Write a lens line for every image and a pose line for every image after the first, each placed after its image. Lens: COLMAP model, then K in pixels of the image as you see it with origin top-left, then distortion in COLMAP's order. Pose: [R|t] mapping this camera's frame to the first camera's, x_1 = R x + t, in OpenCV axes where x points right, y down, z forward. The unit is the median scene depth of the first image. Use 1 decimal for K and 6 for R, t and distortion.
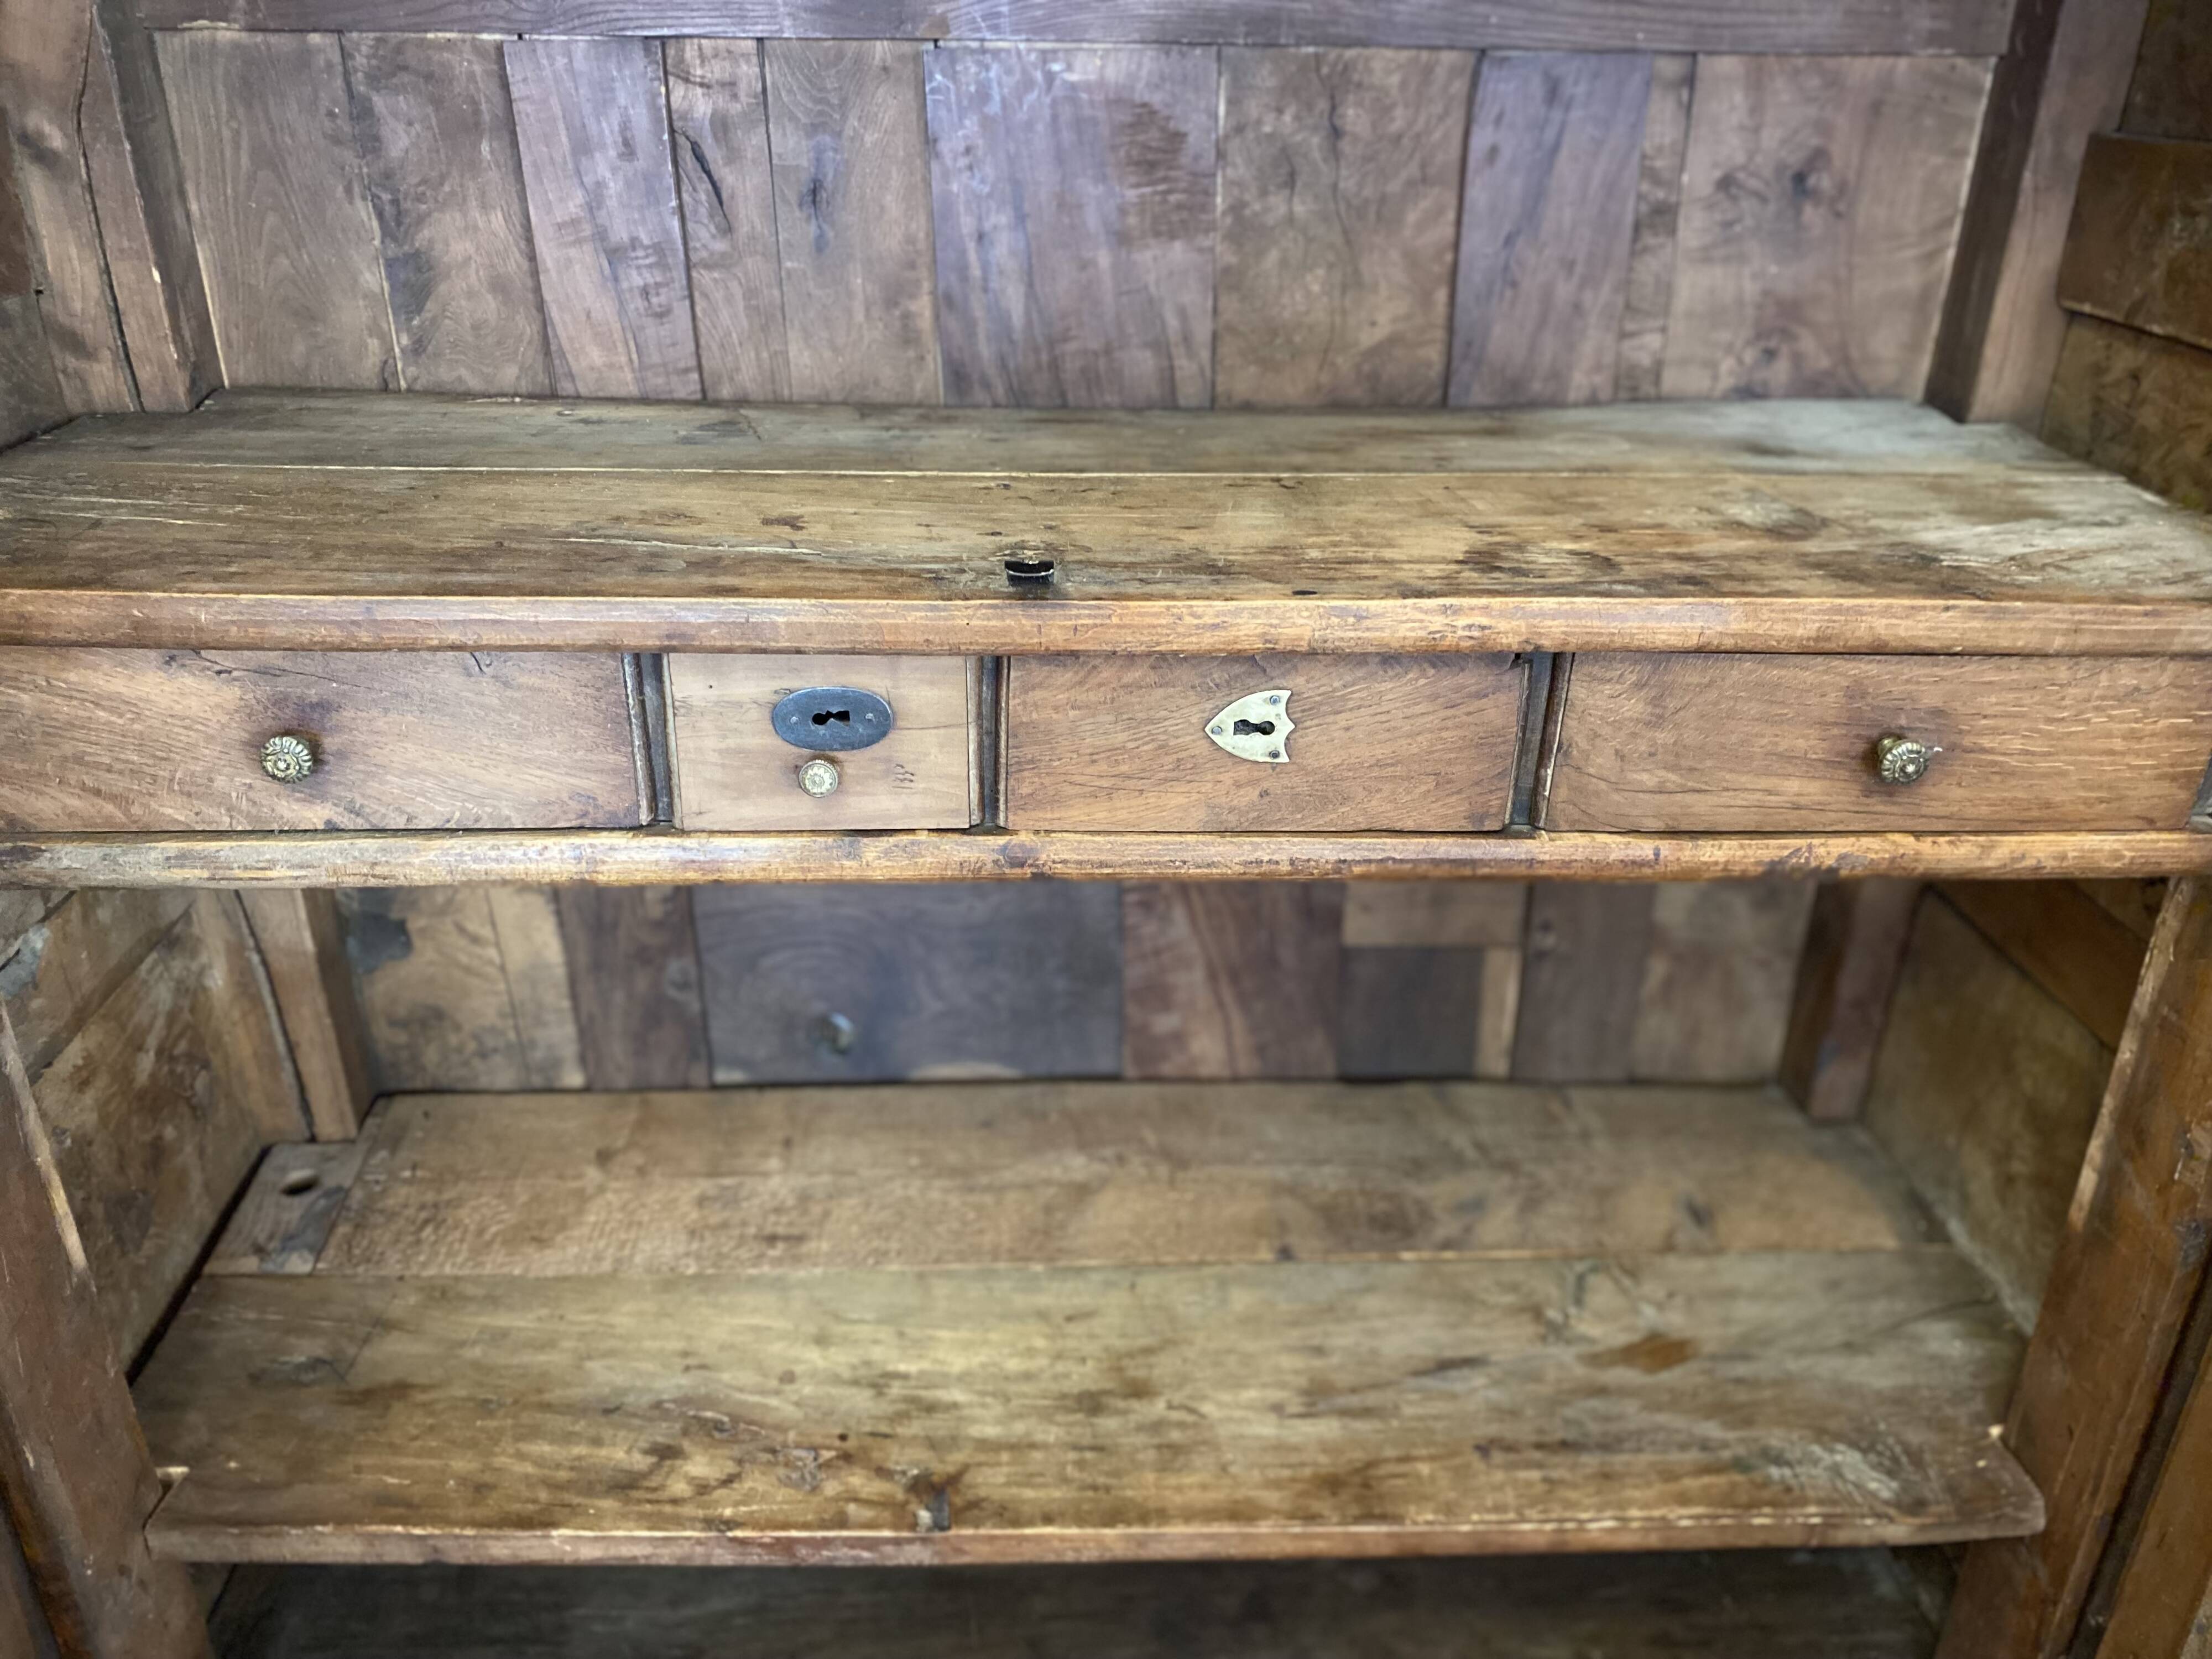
lens RADIAL K [[1622.7, 0, 1106.0], [0, 1622.7, 829.5], [0, 0, 1]] dist [0.008353, -0.031792]
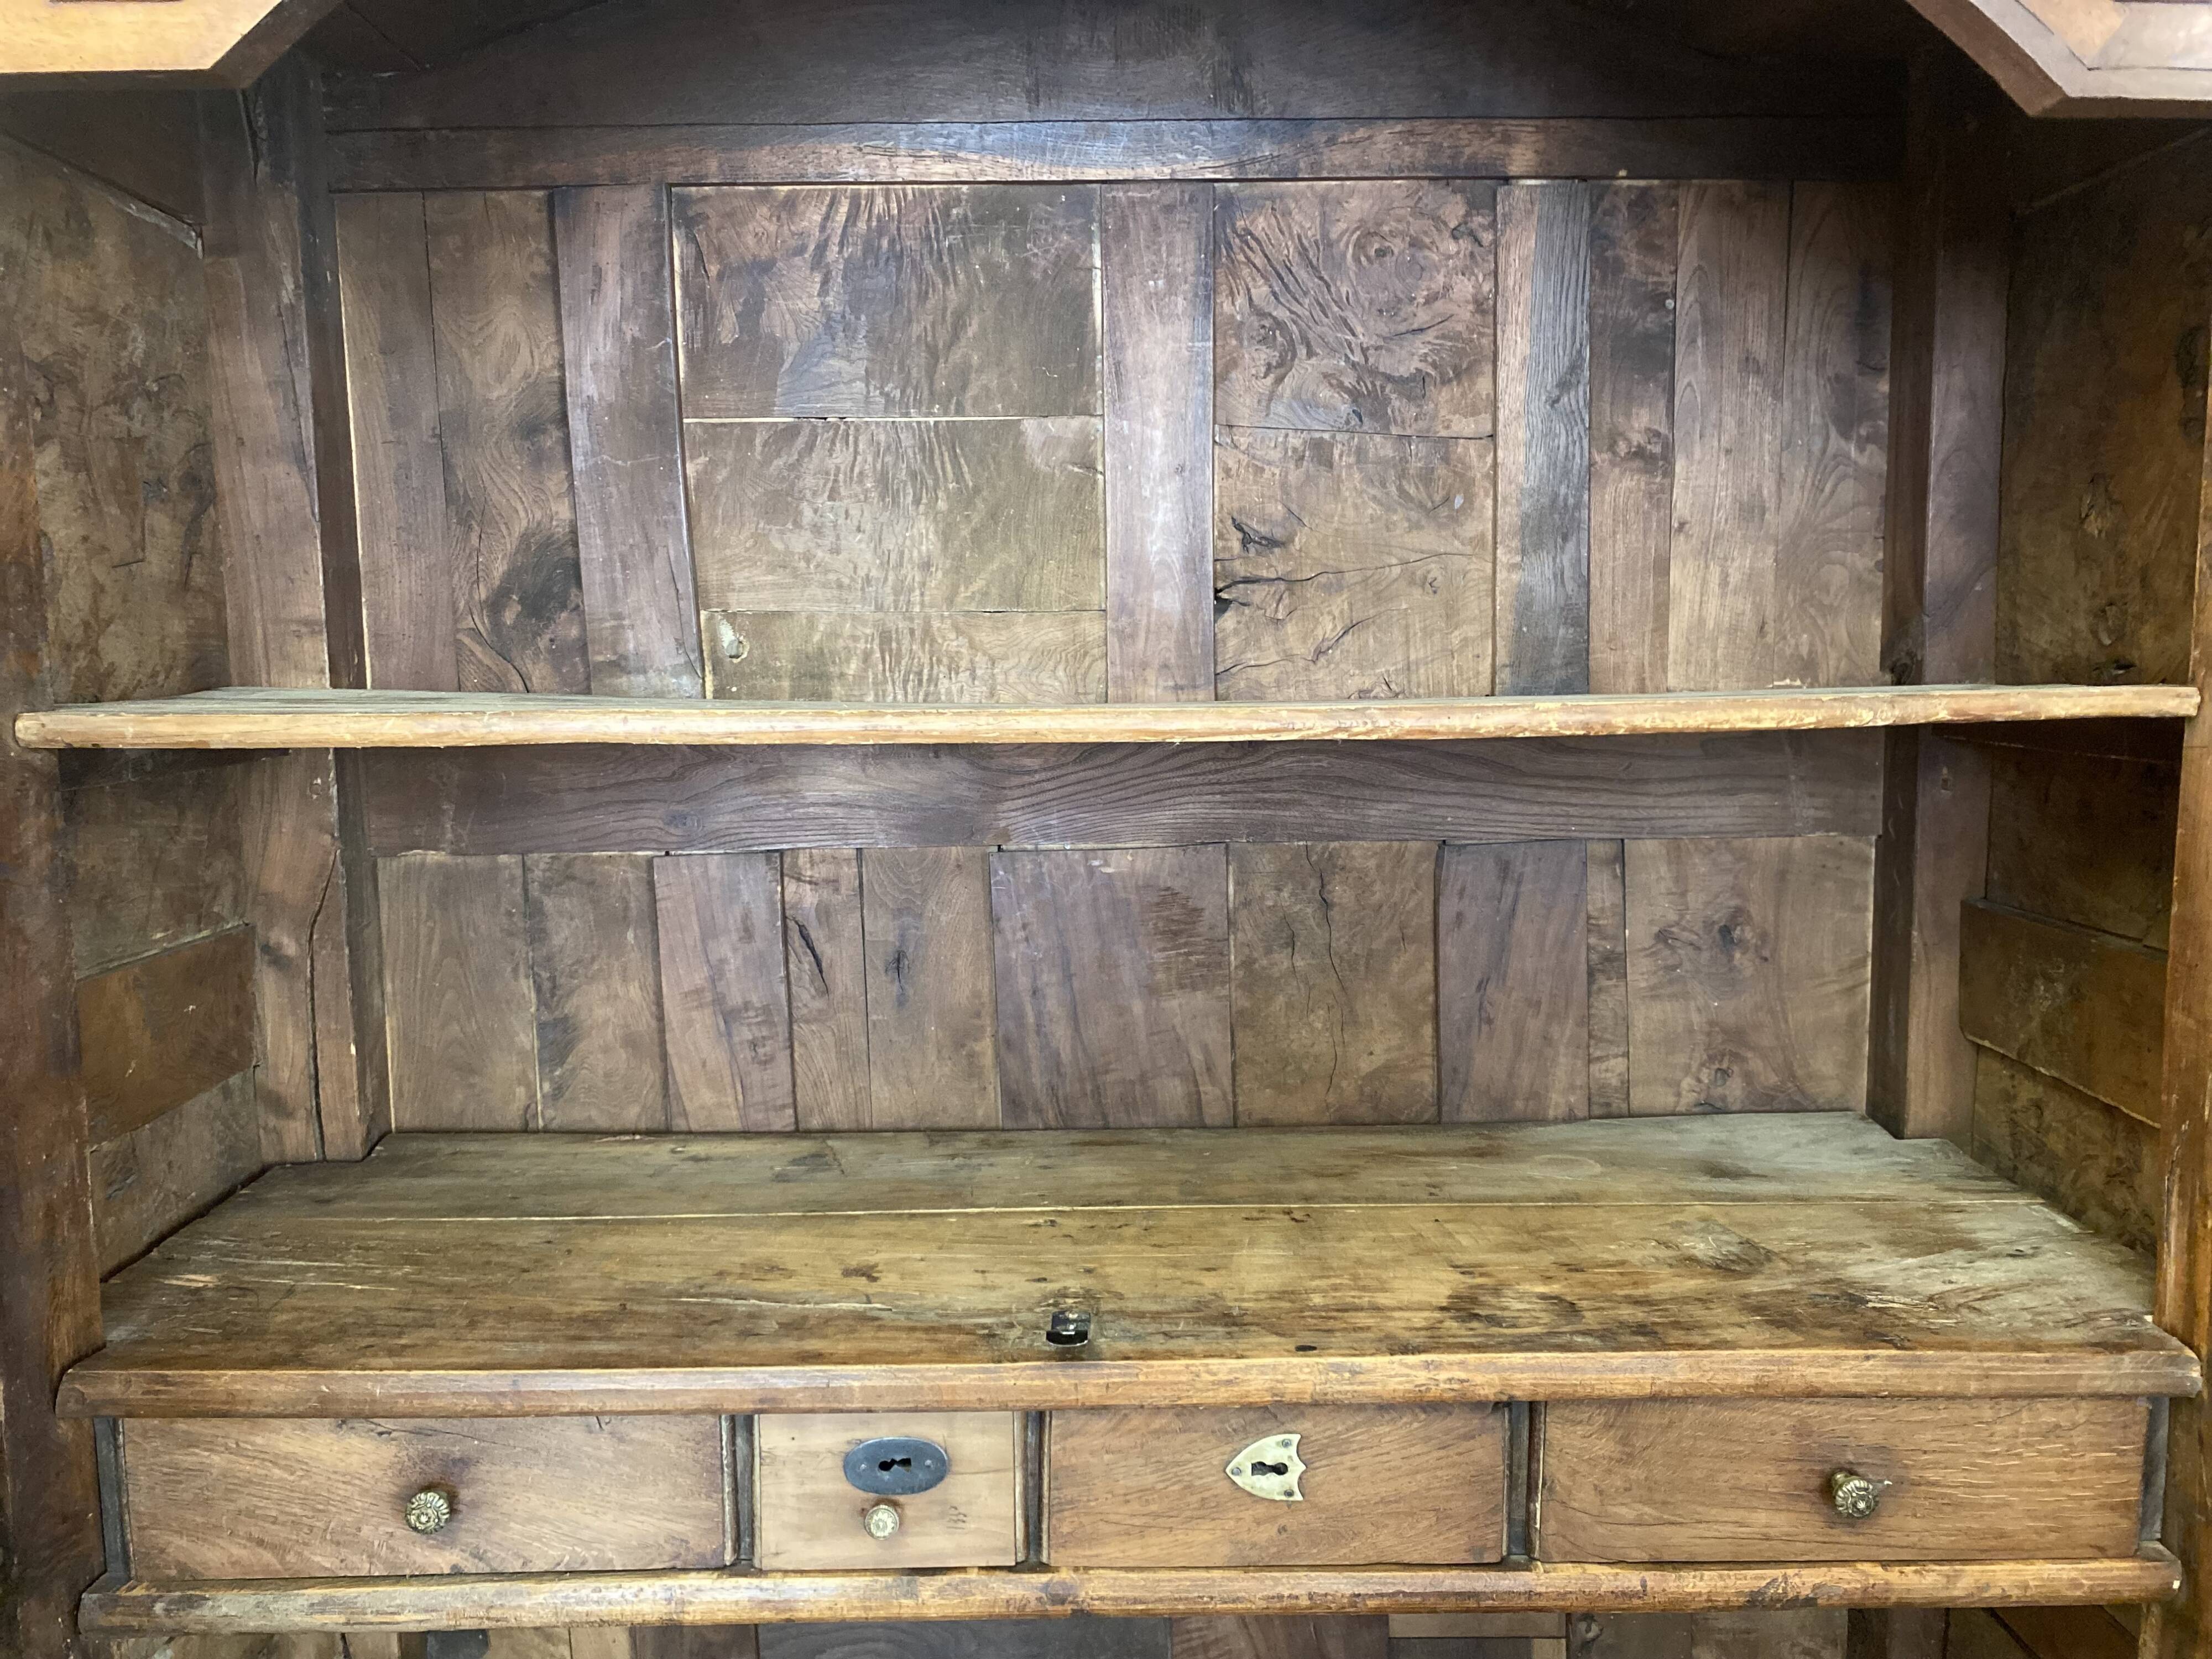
lens RADIAL K [[1643.2, 0, 1106.0], [0, 1643.2, 829.5], [0, 0, 1]] dist [-0.006494, 0.002206]
pose [[0.999098, -0.021156, -0.036809, 0.029176], [0.007609, 0.942191, -0.334990, -0.096816], [0.041768, 0.334408, 0.941502, -0.222252]]
